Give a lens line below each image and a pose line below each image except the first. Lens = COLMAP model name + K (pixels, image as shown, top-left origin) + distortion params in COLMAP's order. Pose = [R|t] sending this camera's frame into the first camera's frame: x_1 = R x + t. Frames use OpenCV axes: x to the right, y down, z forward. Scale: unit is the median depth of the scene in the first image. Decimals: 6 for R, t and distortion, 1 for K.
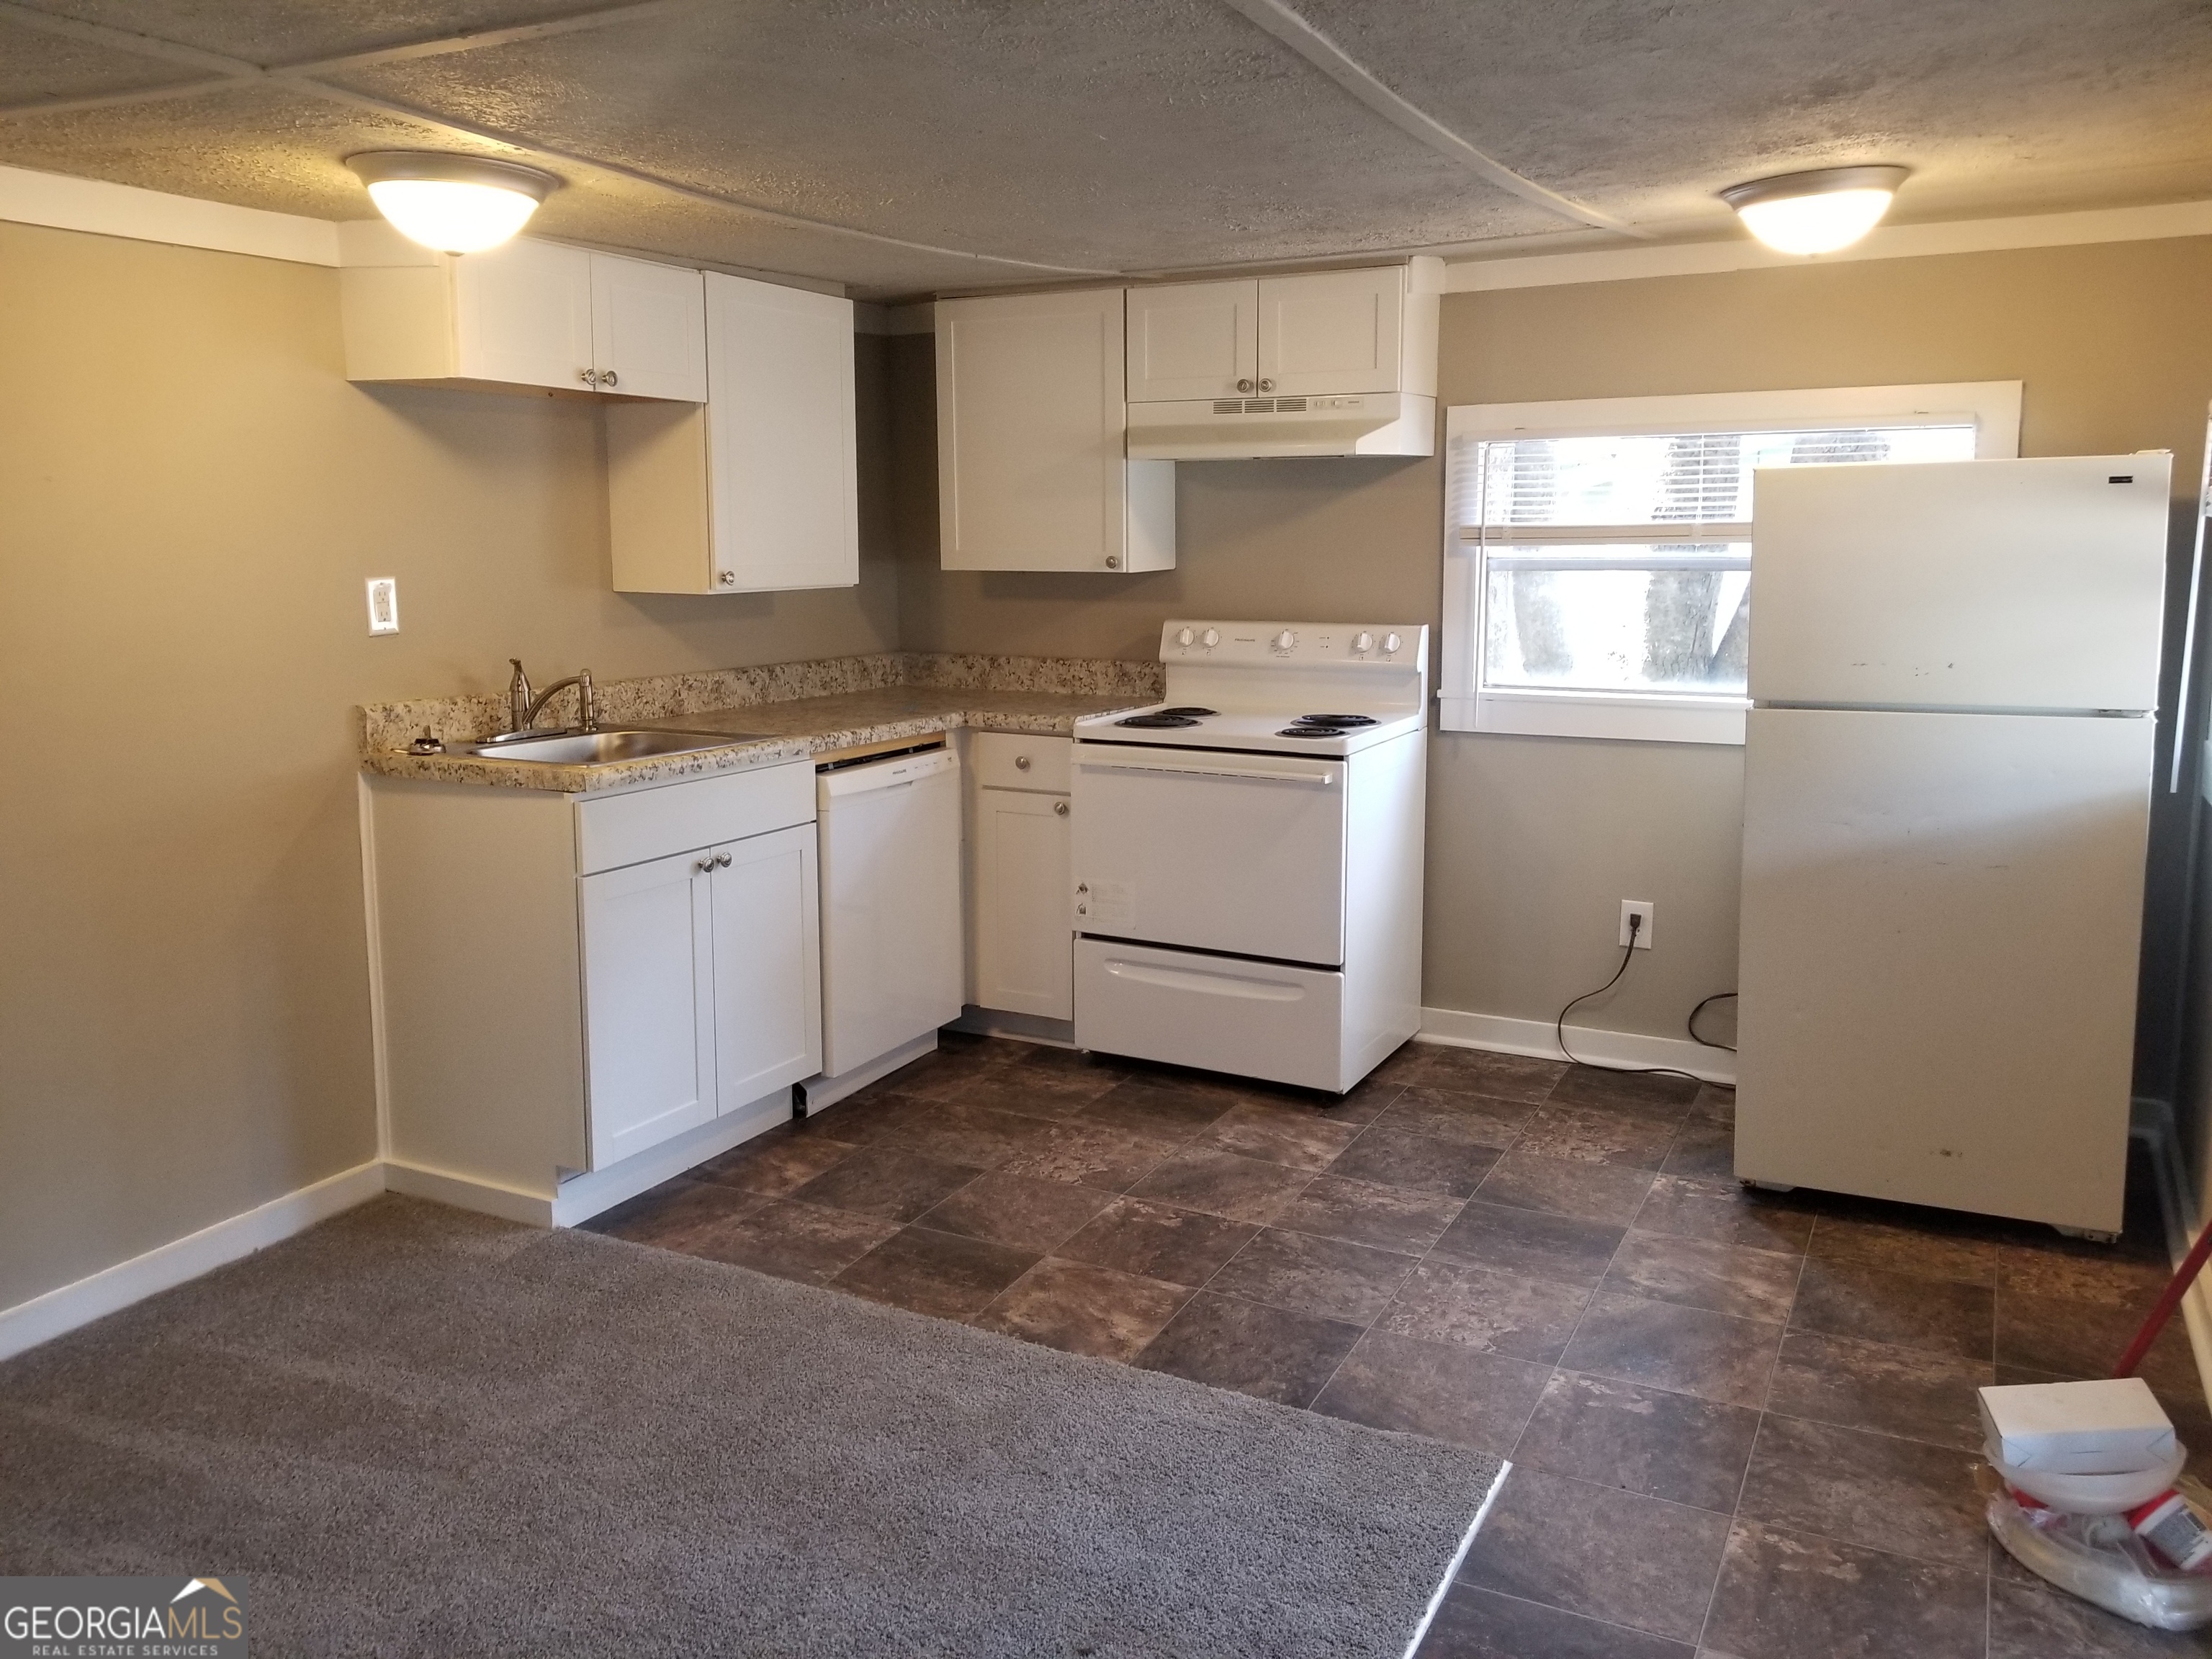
lens RADIAL K [[1759.8, 0, 1023.5], [0, 1759.8, 746.2], [0, 0, 1]] dist [0.155028, -0.269427]
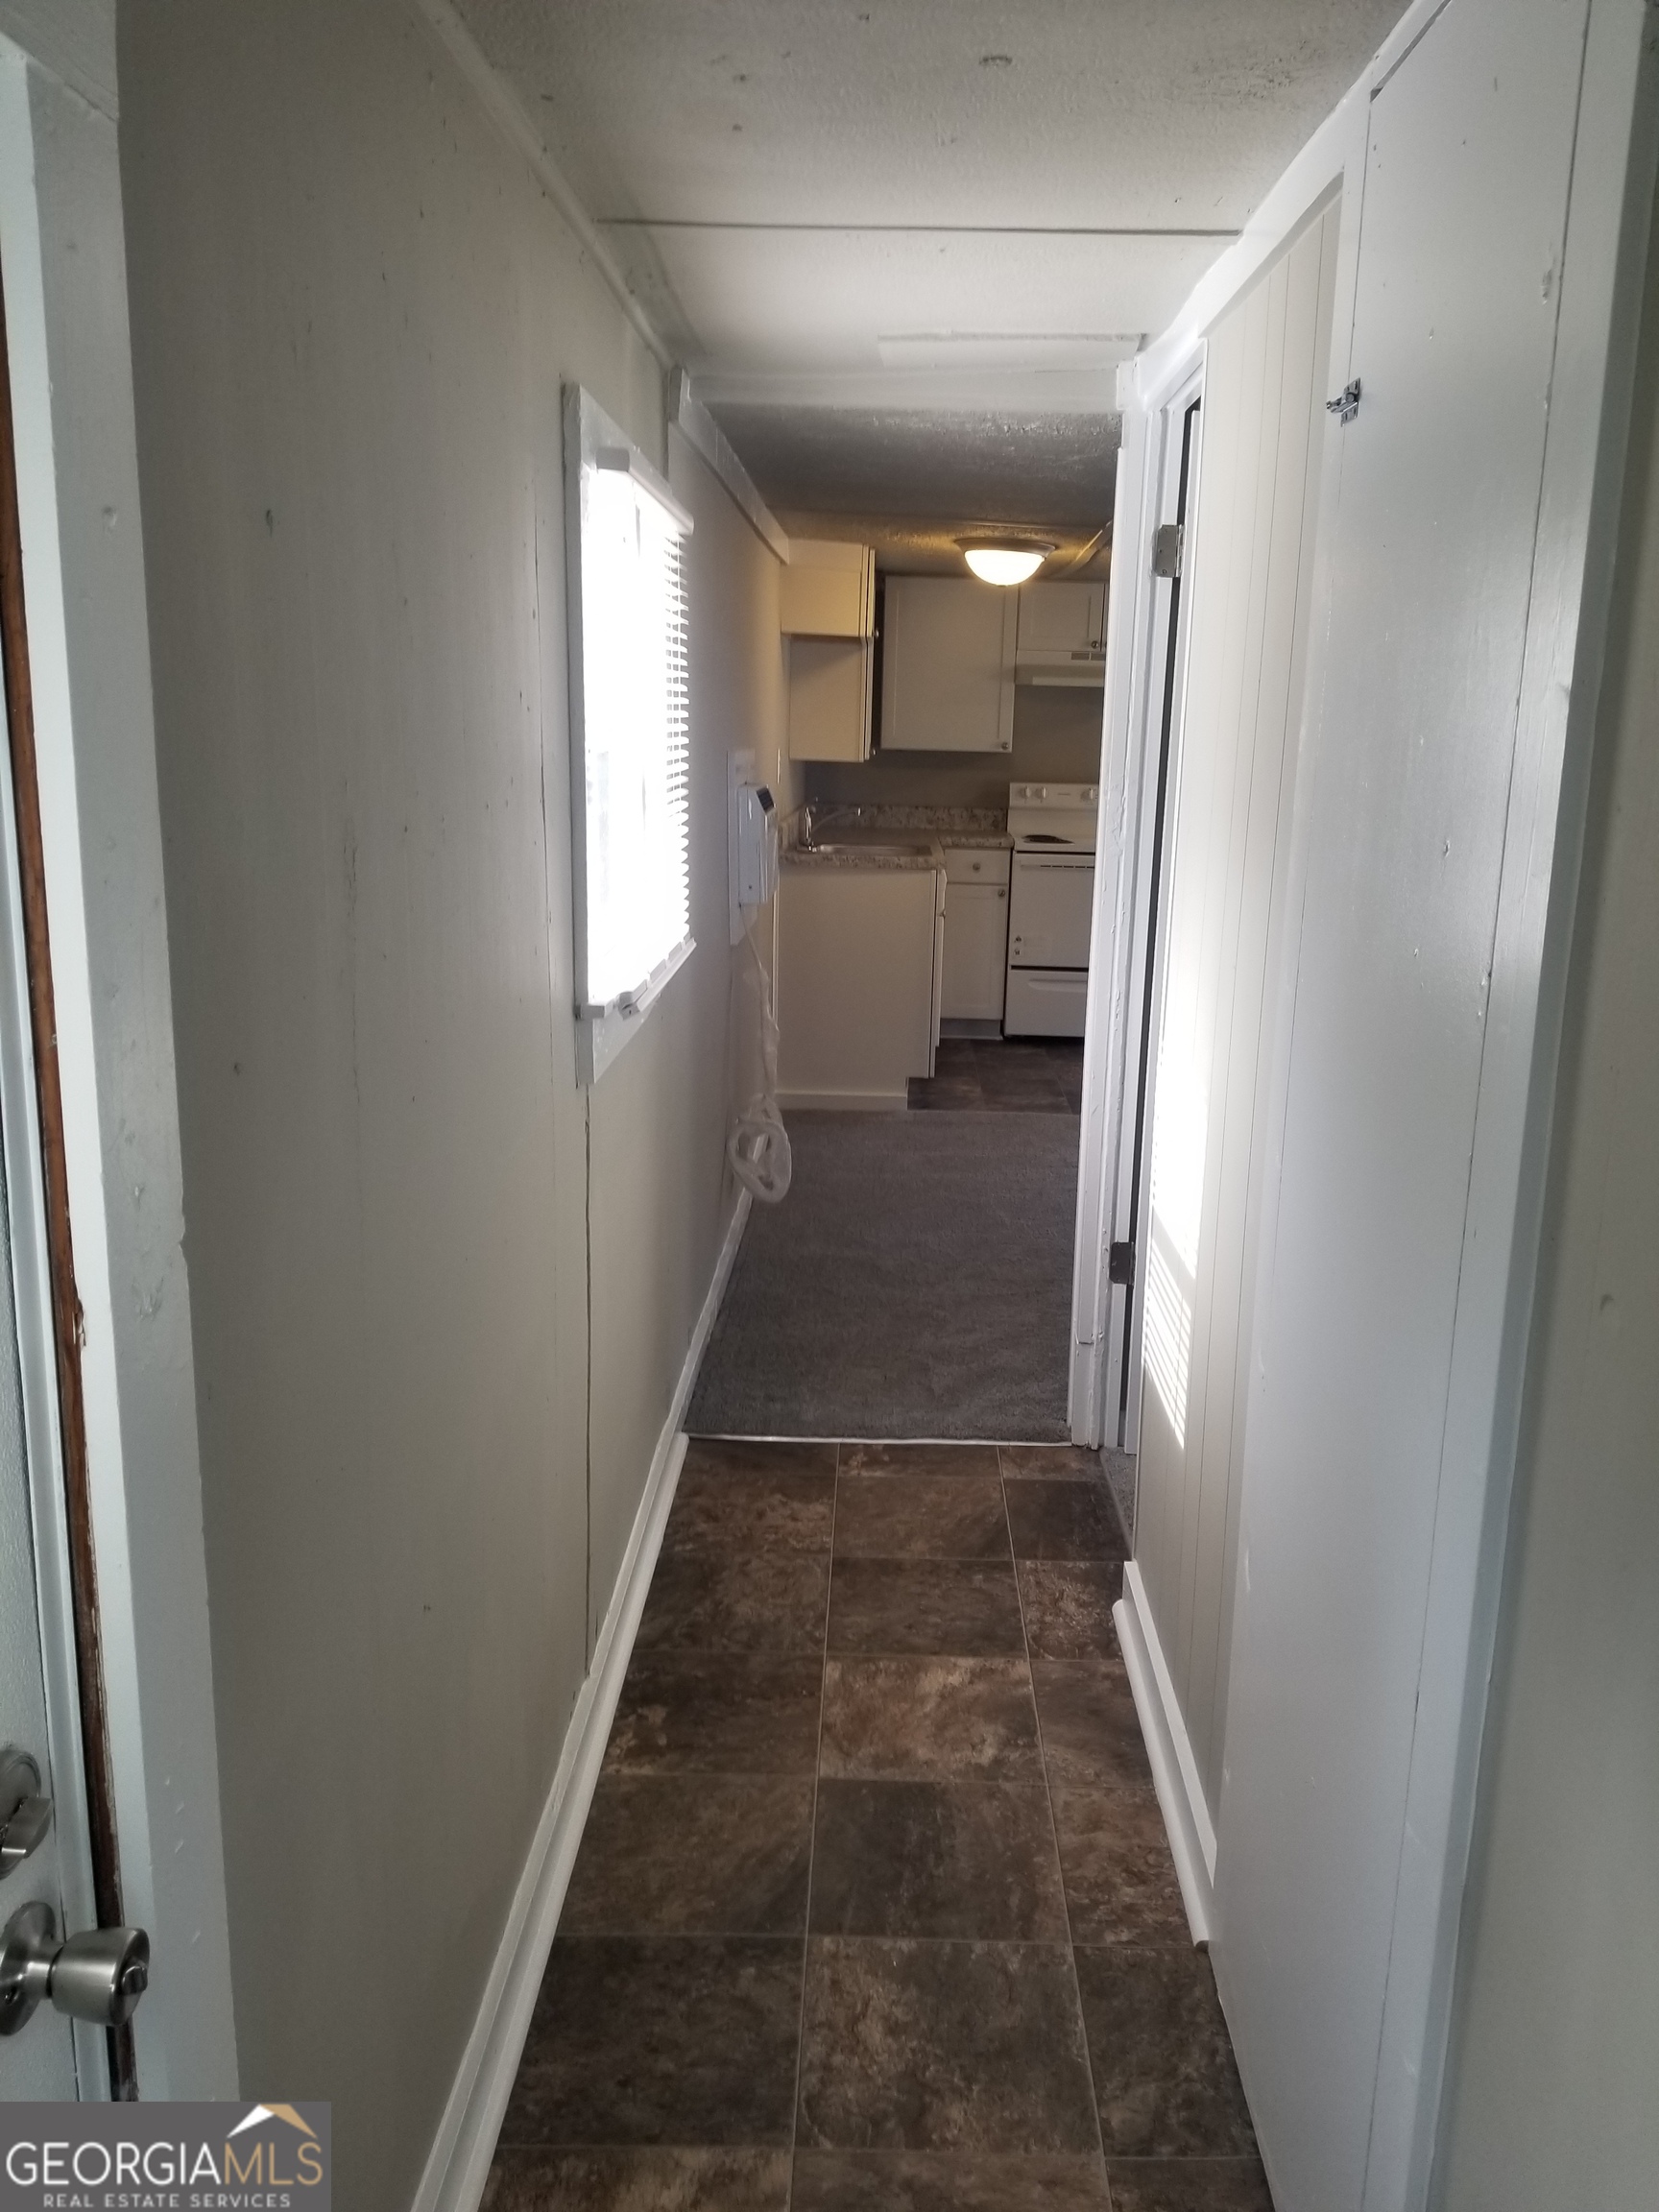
lens RADIAL K [[1775.8, 0, 829.5], [0, 1775.8, 1106.0], [0, 0, 1]] dist [0.059104, 0.004914]
pose [[0.890498, -0.069631, 0.449628, -0.929983], [0.026254, 0.994437, 0.102004, 0.061619], [-0.454229, -0.079030, 0.887373, -0.471698]]
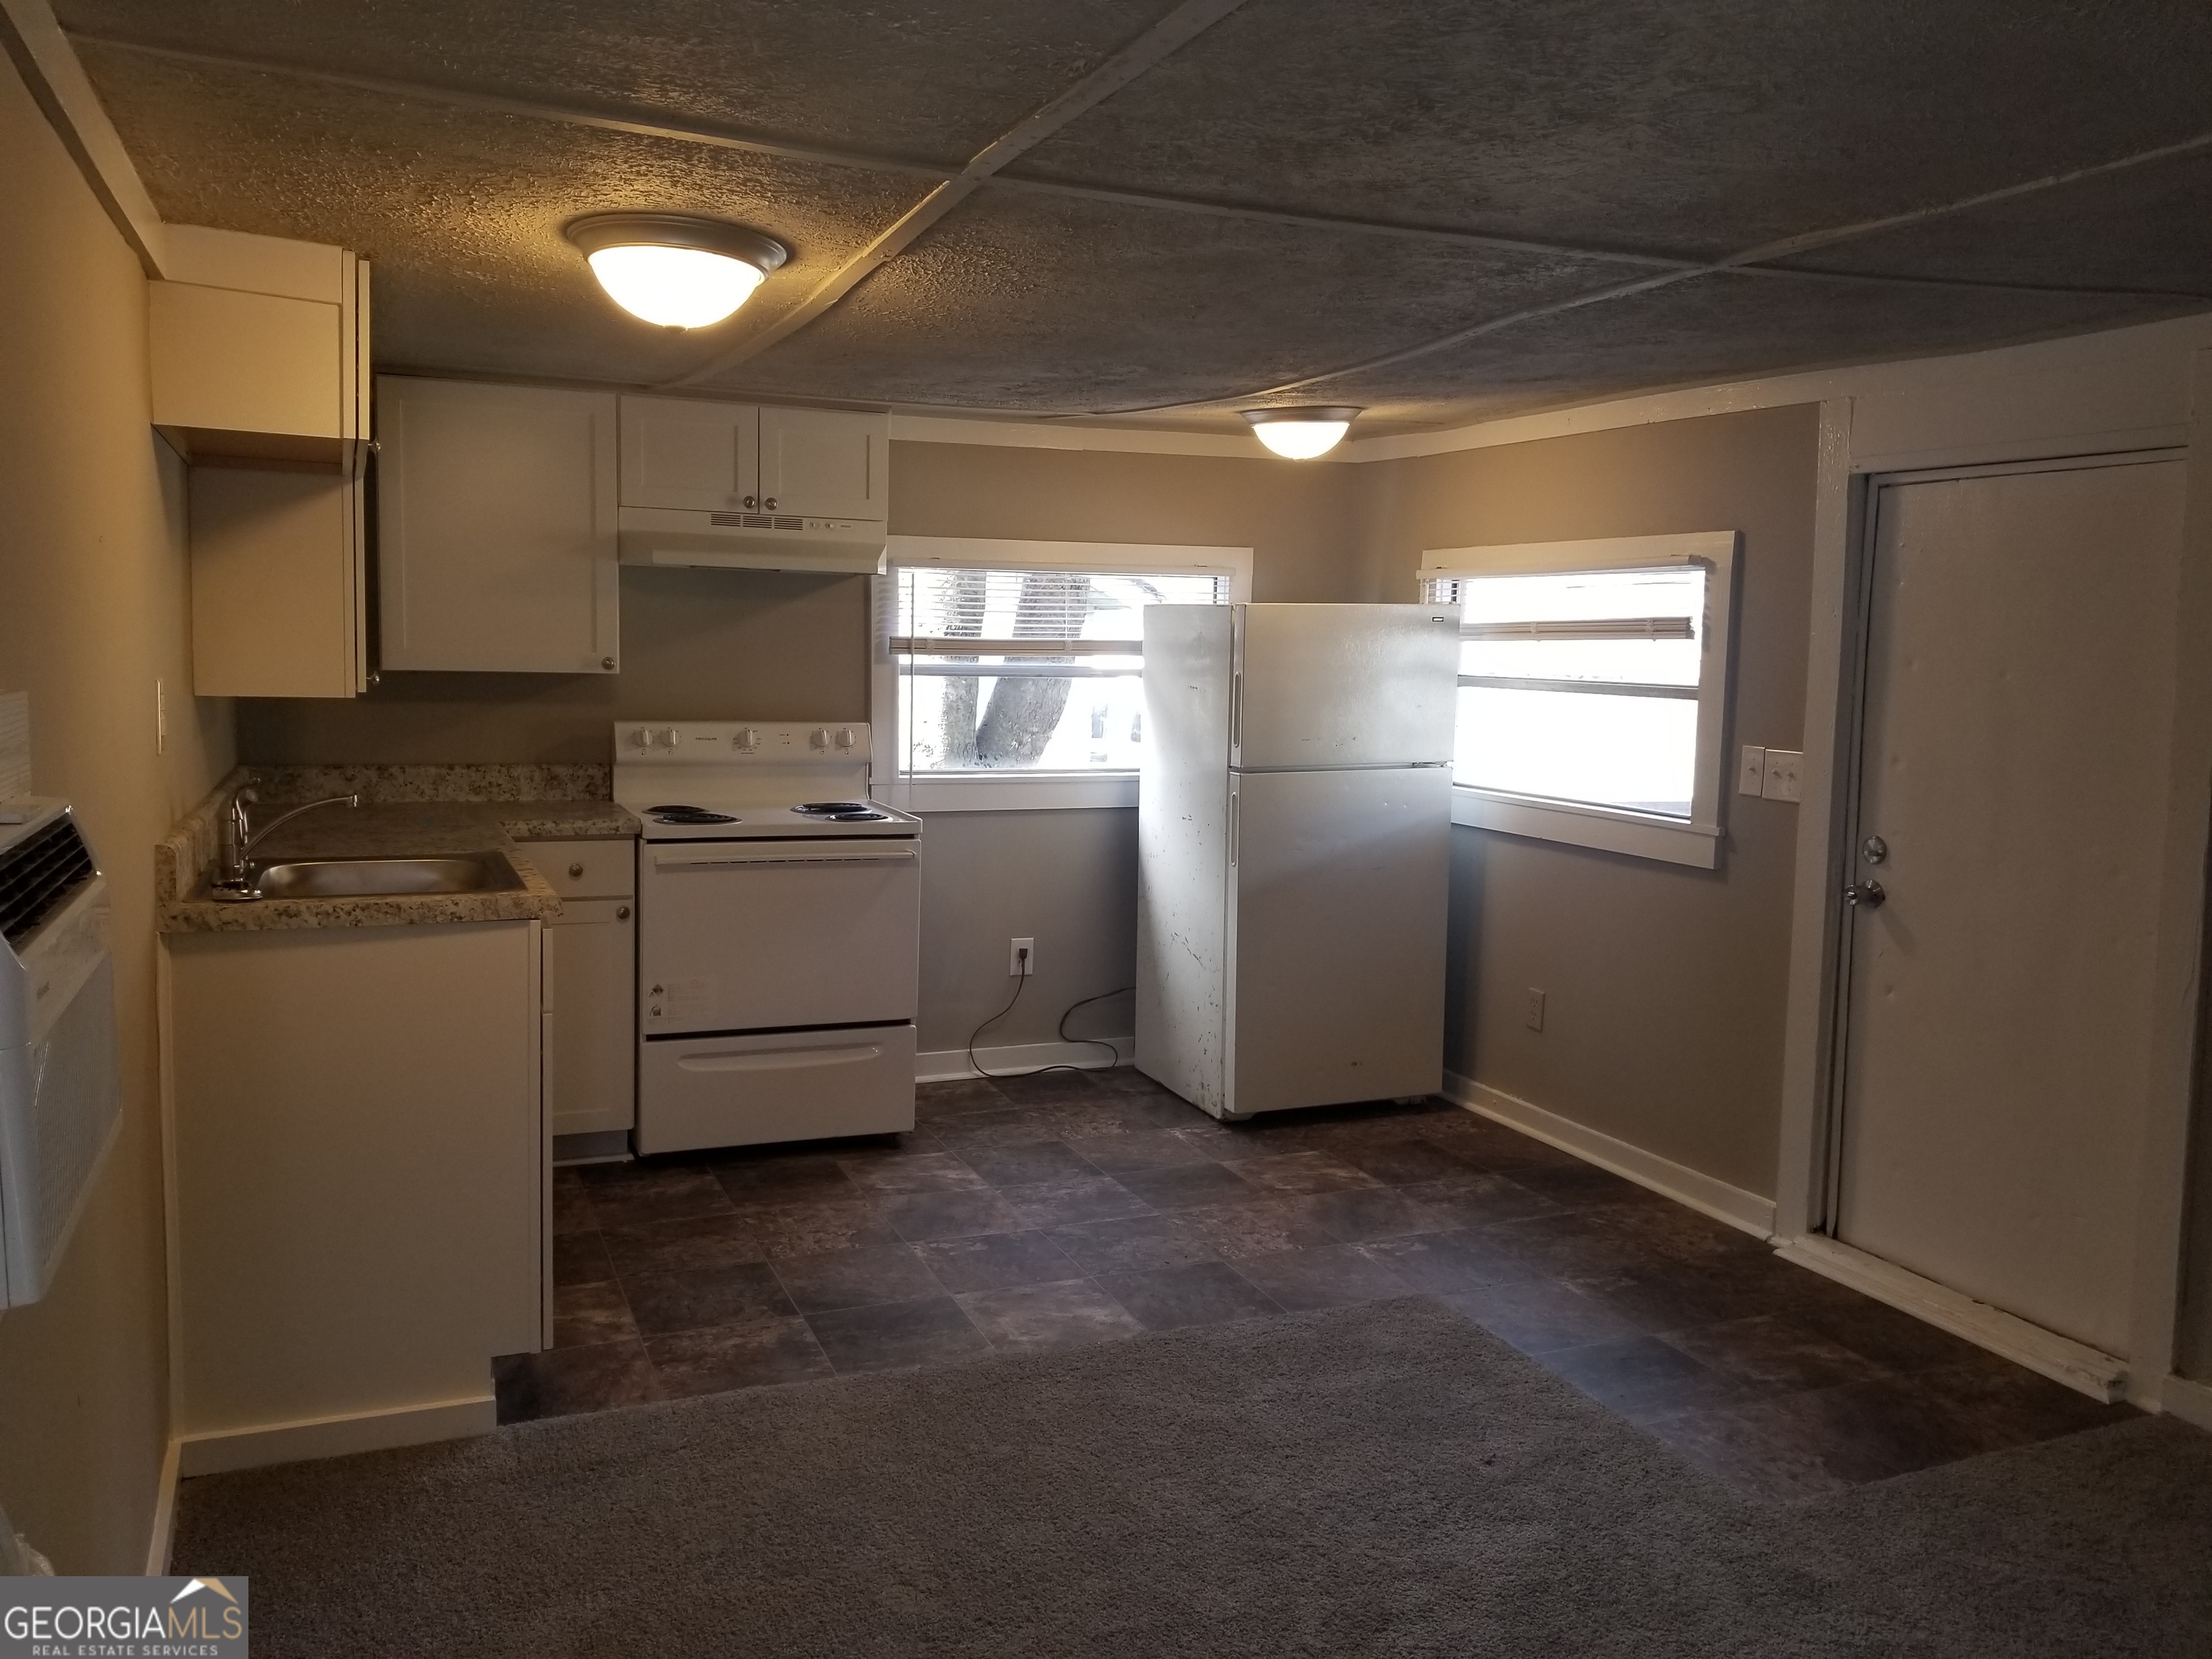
lens RADIAL K [[1791.4, 0, 1069.8], [0, 1791.4, 777.8], [0, 0, 1]] dist [0.088769, -0.008569]
pose [[0.633598, -0.041982, 0.772522, -0.606476], [0.075101, 0.997148, -0.007406, -0.013785], [-0.770008, 0.062710, 0.634945, 0.168187]]
